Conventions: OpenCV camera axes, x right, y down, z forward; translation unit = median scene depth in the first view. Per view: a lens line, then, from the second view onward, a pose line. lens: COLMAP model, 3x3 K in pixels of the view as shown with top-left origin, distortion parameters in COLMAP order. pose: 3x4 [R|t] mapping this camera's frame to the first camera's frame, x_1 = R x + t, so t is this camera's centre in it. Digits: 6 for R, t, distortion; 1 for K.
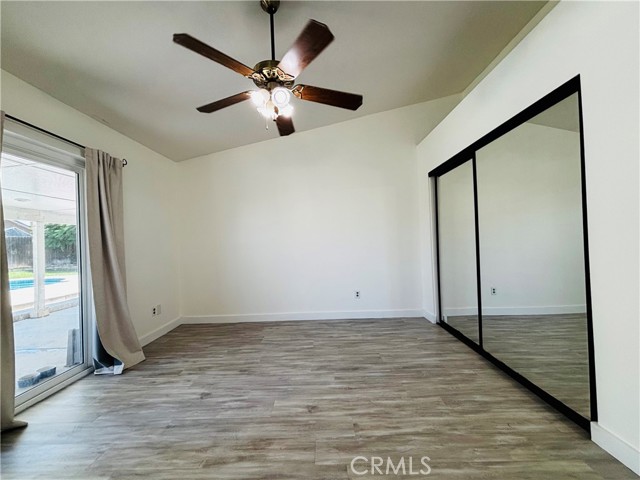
lens RADIAL K [[262.3, 0, 319.8], [0, 262.3, 239.8], [0, 0, 1]] dist [0.001804, 0.000641]
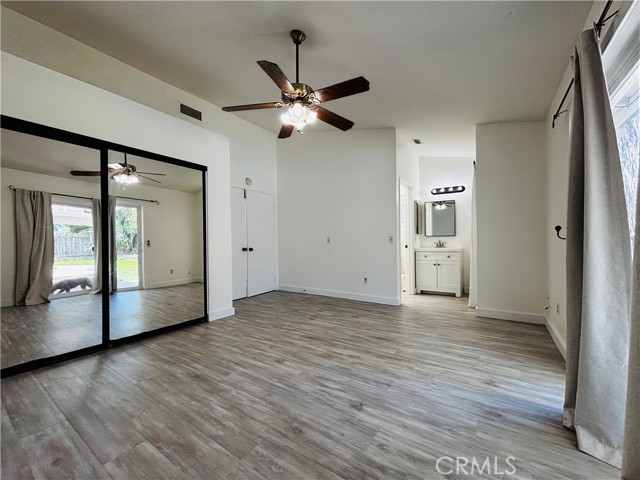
lens RADIAL K [[256.8, 0, 316.5], [0, 256.8, 241.3], [0, 0, 1]] dist [-0.000447, 0.000012]
pose [[-0.825794, 0.043673, 0.562278, -0.700157], [0.032607, 0.999027, -0.029708, 0.086538], [-0.563028, -0.006199, -0.826415, 1.511610]]
